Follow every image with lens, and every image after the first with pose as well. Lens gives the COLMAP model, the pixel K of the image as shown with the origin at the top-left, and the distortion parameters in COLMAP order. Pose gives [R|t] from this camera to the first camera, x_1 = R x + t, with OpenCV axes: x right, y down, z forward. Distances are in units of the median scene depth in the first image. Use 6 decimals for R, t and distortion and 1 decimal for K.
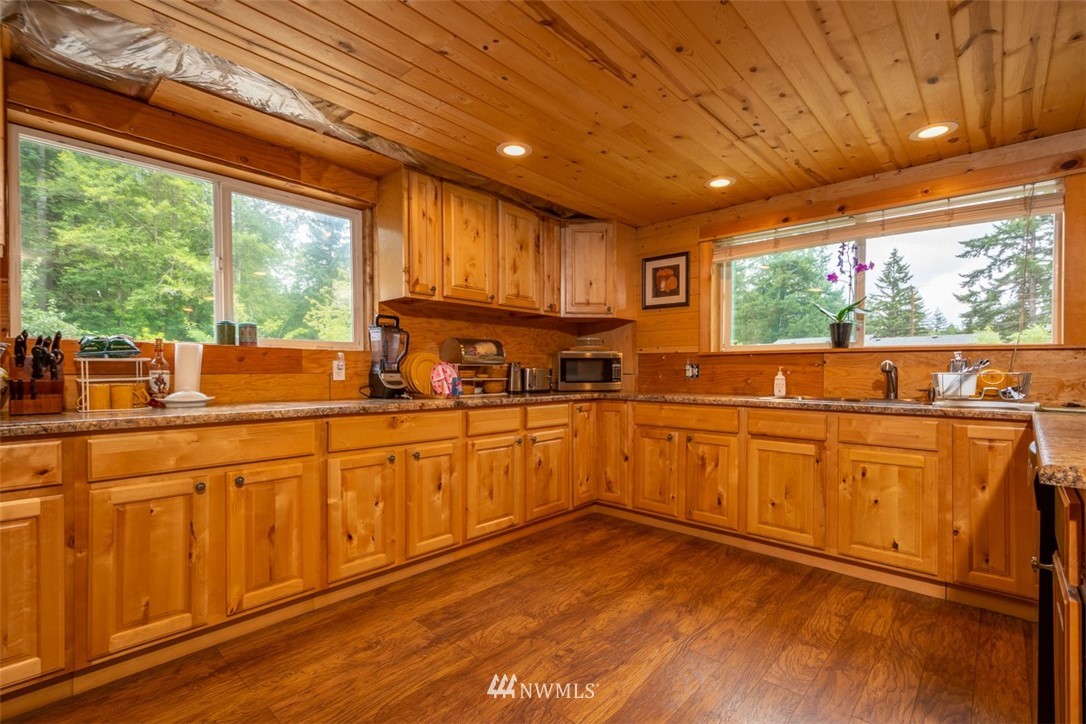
lens RADIAL K [[485.1, 0, 543.1], [0, 485.1, 372.9], [0, 0, 1]] dist [0.004624, -0.000021]
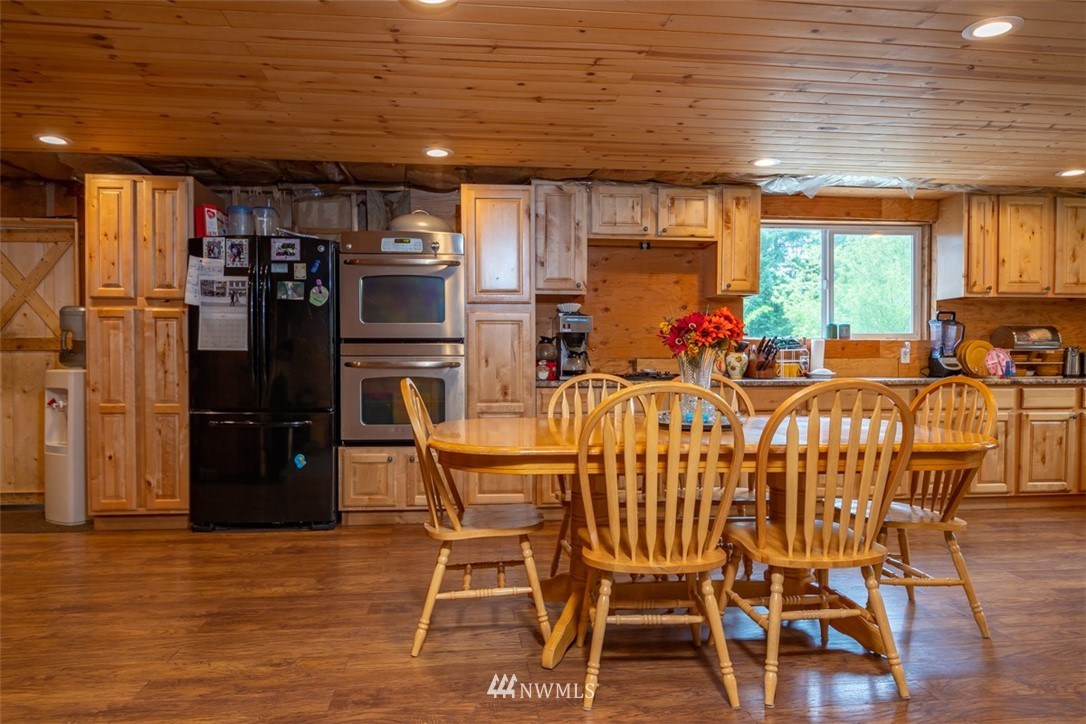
lens RADIAL K [[738.7, 0, 519.2], [0, 738.7, 385.5], [0, 0, 1]] dist [0.012175, -0.013708]
pose [[0.757702, 0.021277, -0.652254, 0.095678], [0.001706, 0.999400, 0.034583, 0.004641], [0.652599, -0.027316, 0.757211, -1.167222]]
